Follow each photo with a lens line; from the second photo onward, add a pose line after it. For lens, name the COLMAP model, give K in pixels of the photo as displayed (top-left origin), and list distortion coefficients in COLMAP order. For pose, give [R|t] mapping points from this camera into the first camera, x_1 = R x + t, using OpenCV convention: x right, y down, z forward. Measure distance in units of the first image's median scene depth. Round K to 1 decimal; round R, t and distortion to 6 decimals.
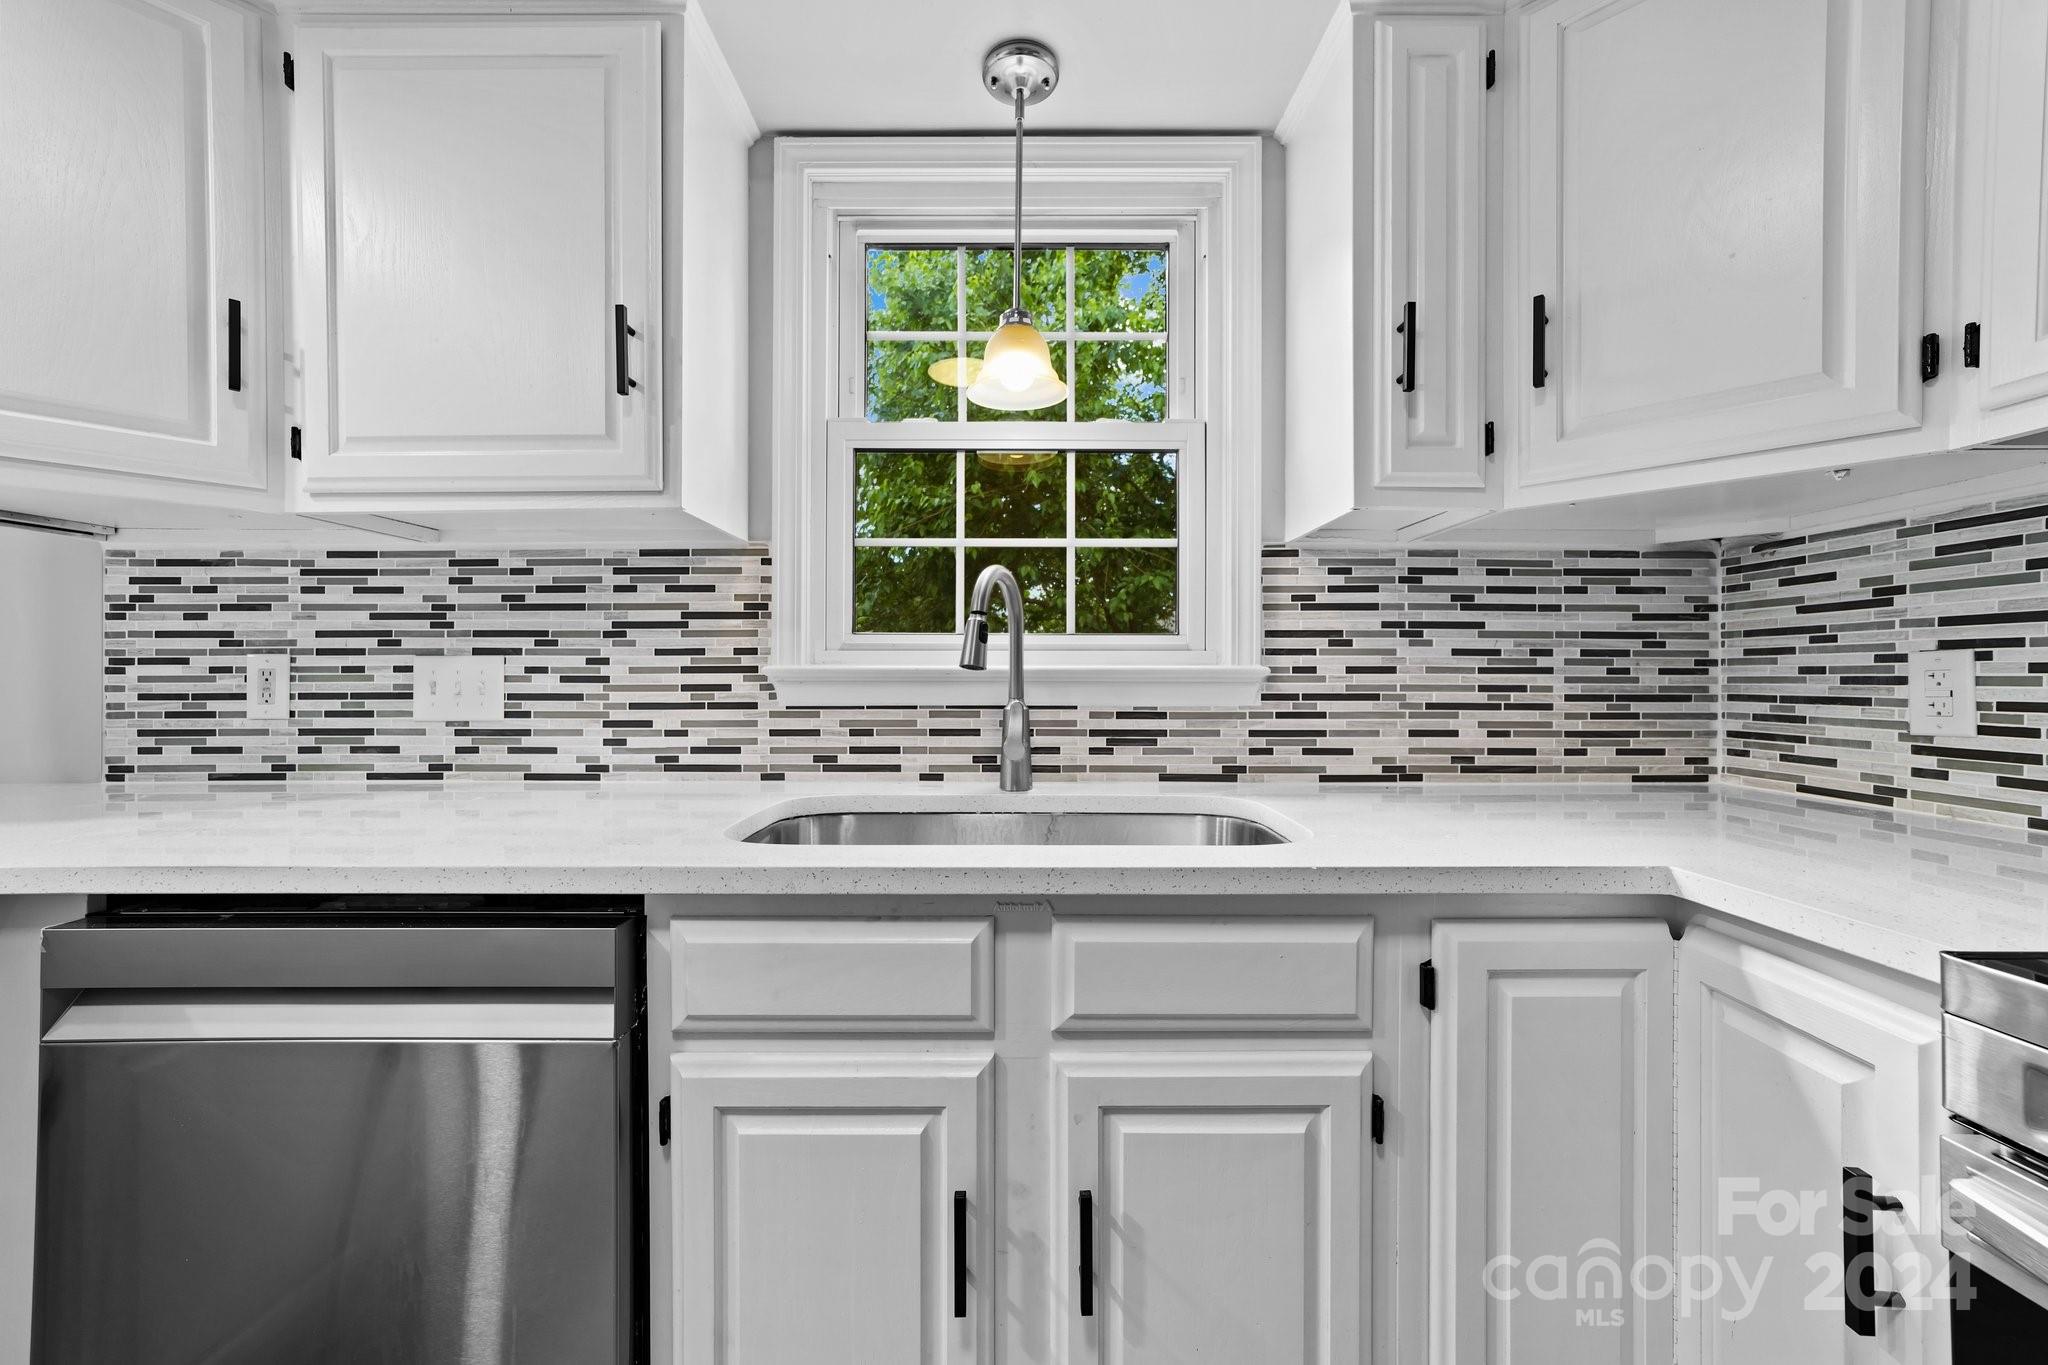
lens RADIAL K [[787.6, 0, 1017.0], [0, 787.6, 679.9], [0, 0, 1]] dist [-0.017148, 0.009585]
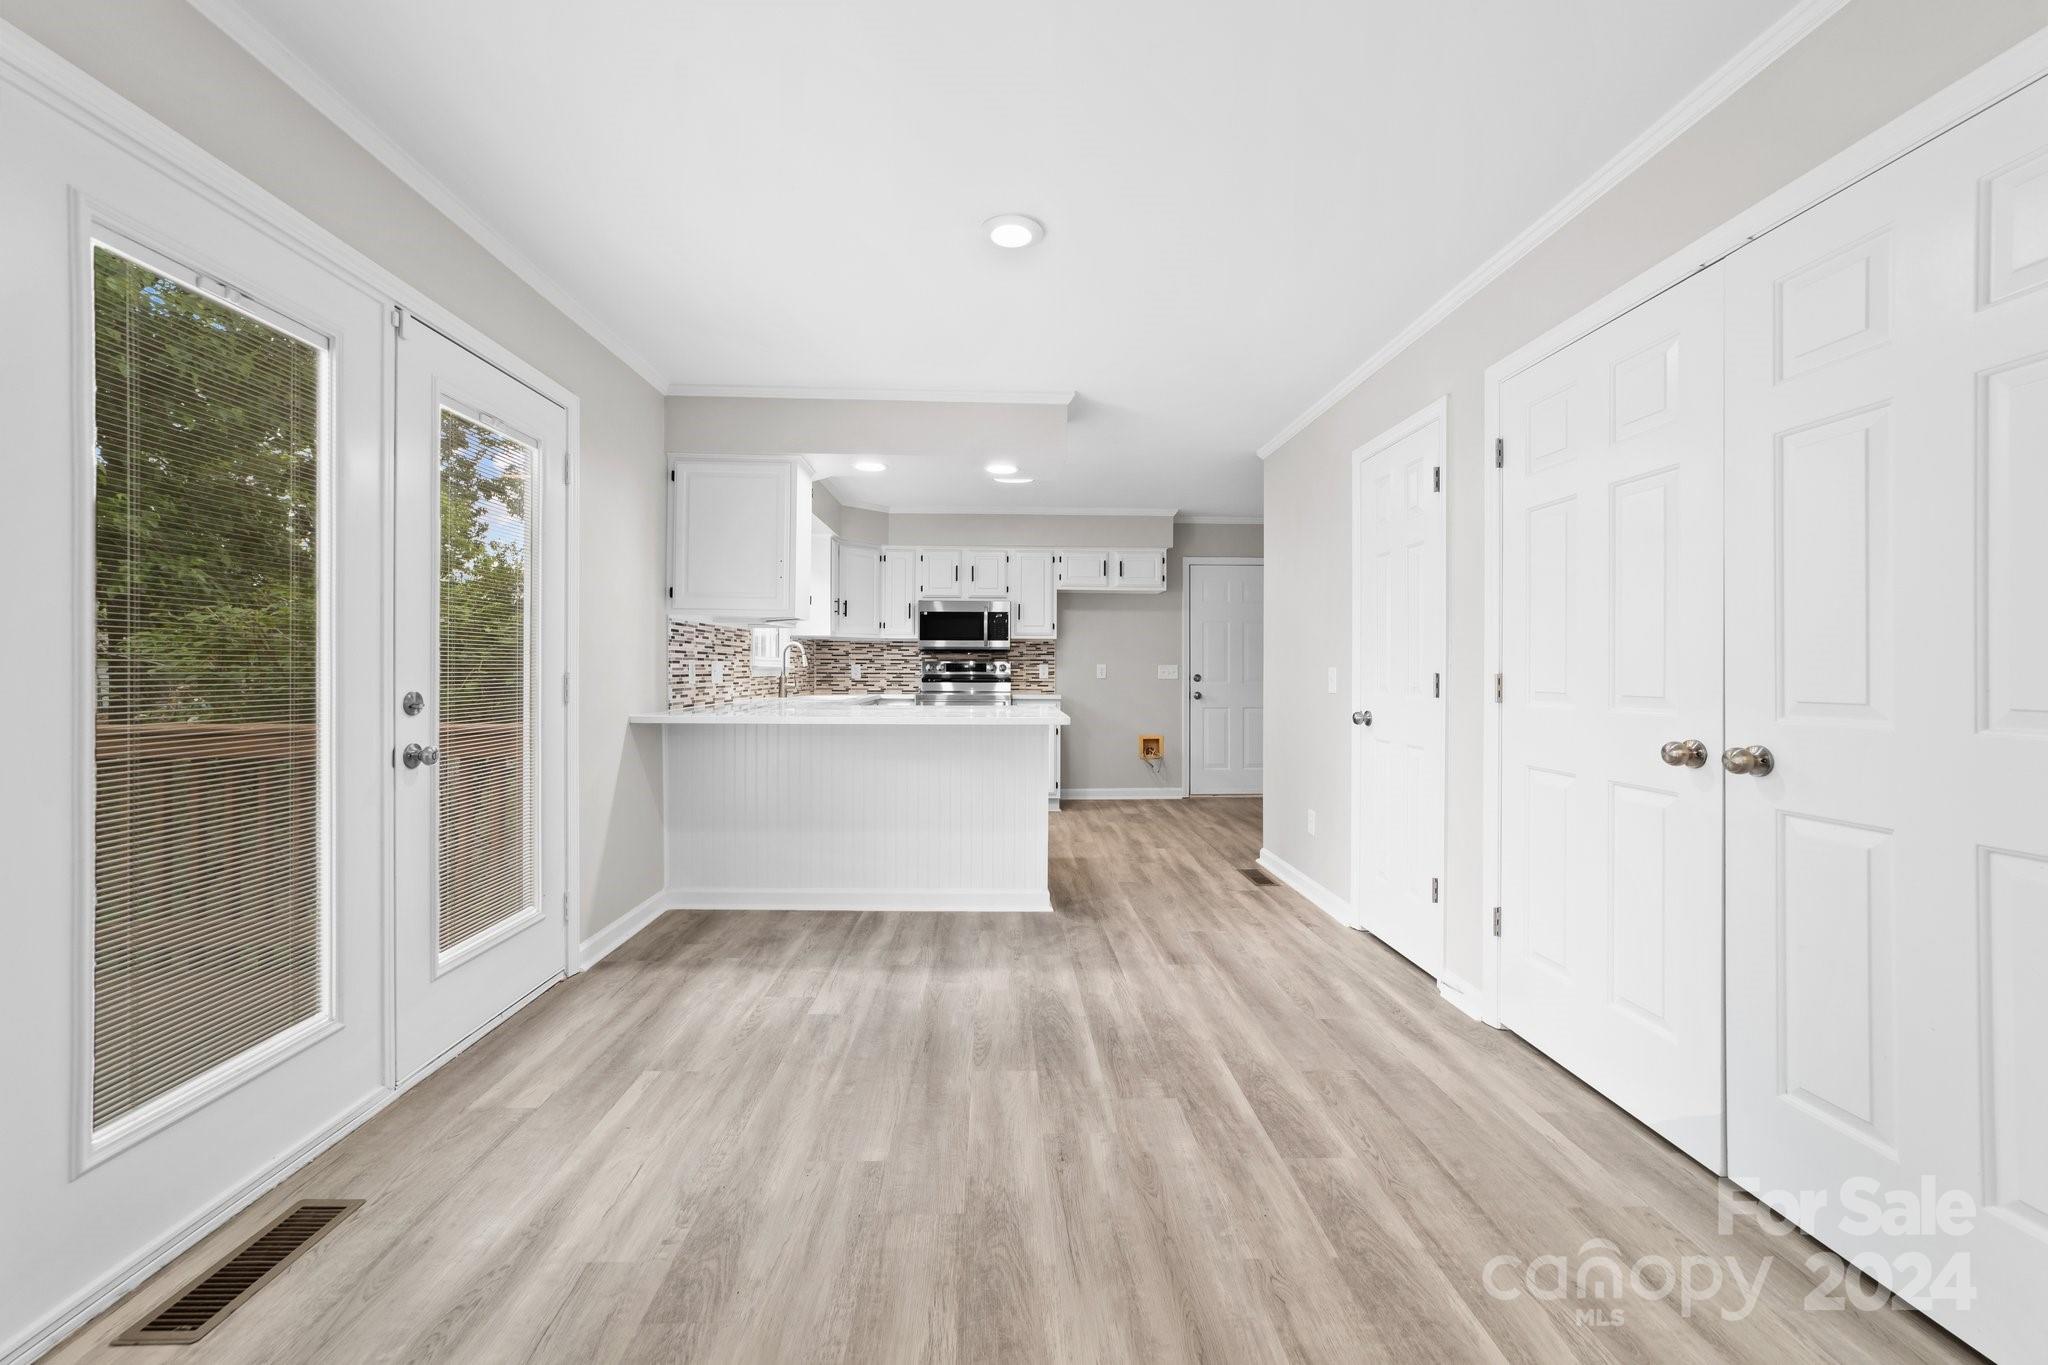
lens RADIAL K [[794.7, 0, 1017.1], [0, 794.7, 664.0], [0, 0, 1]] dist [-0.019099, 0.009333]
pose [[-0.026553, 0.006933, 0.999623, -3.735876], [-0.000289, 0.999976, -0.006943, 0.000689], [-0.999647, -0.000473, -0.026550, -0.050994]]
